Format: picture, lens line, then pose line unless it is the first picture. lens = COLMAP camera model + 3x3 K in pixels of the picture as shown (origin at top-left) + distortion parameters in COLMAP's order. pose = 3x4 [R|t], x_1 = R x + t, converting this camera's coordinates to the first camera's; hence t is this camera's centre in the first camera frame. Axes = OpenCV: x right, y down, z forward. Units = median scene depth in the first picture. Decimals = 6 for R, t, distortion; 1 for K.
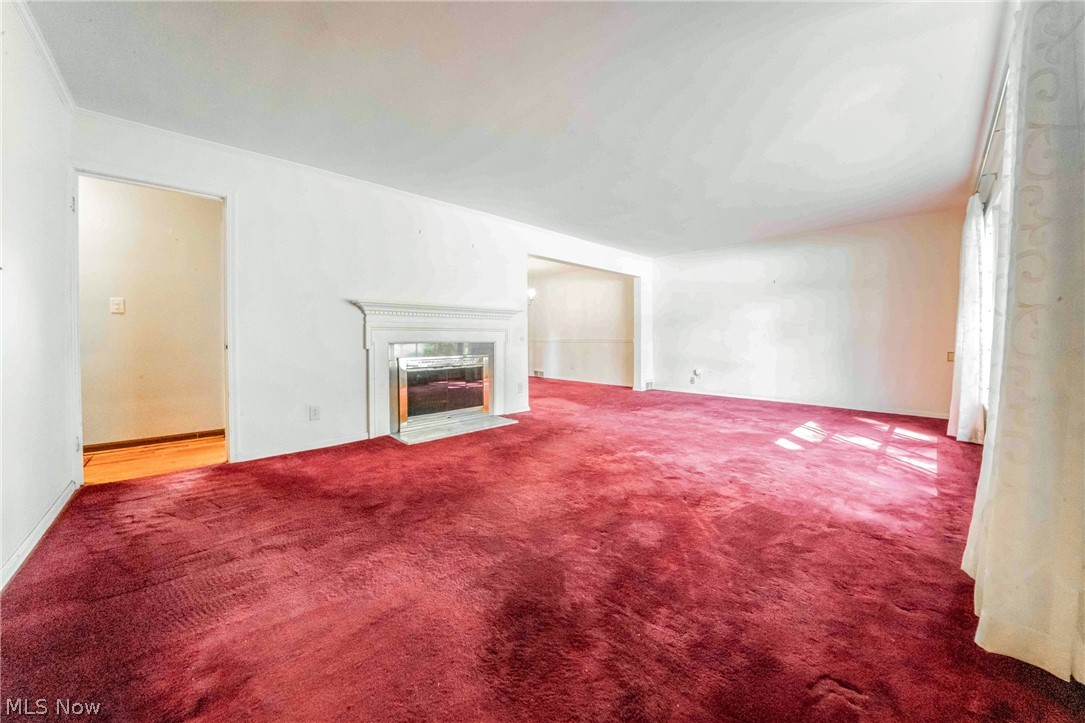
lens RADIAL K [[373.1, 0, 540.9], [0, 373.1, 358.5], [0, 0, 1]] dist [-0.012106, 0.000553]
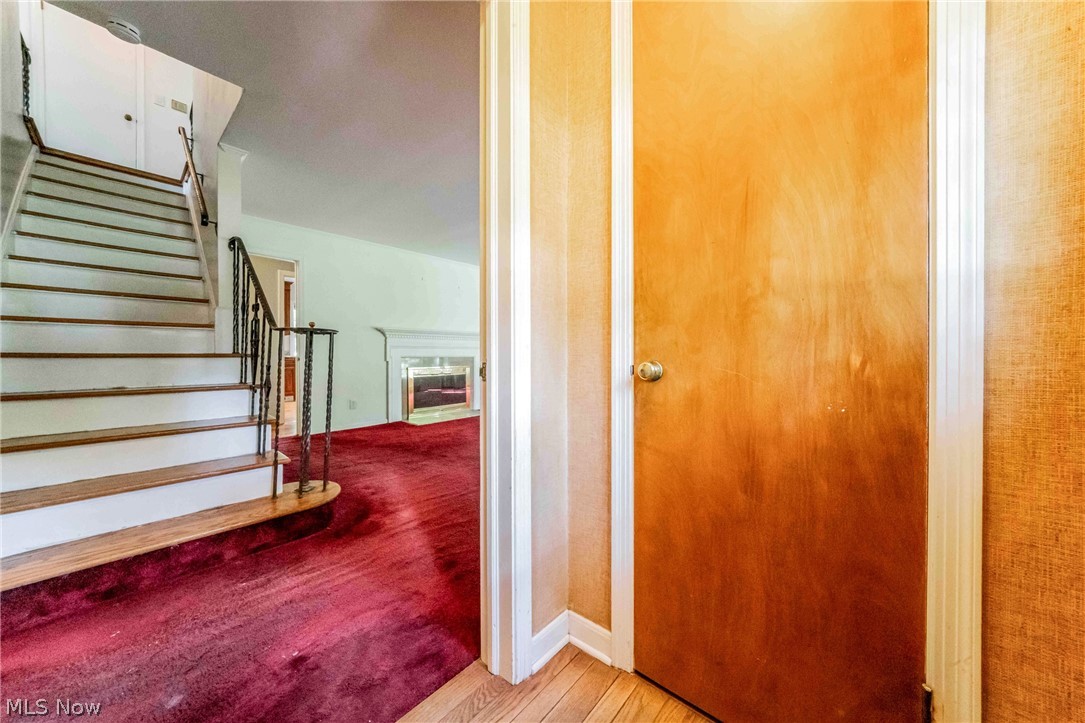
lens RADIAL K [[373.1, 0, 543.7], [0, 373.1, 358.0], [0, 0, 1]] dist [-0.012106, 0.000553]
pose [[0.996362, 0.004060, 0.085121, 0.017164], [-0.000433, 0.999093, -0.042579, 0.023026], [-0.085217, 0.042388, 0.995460, -0.496628]]
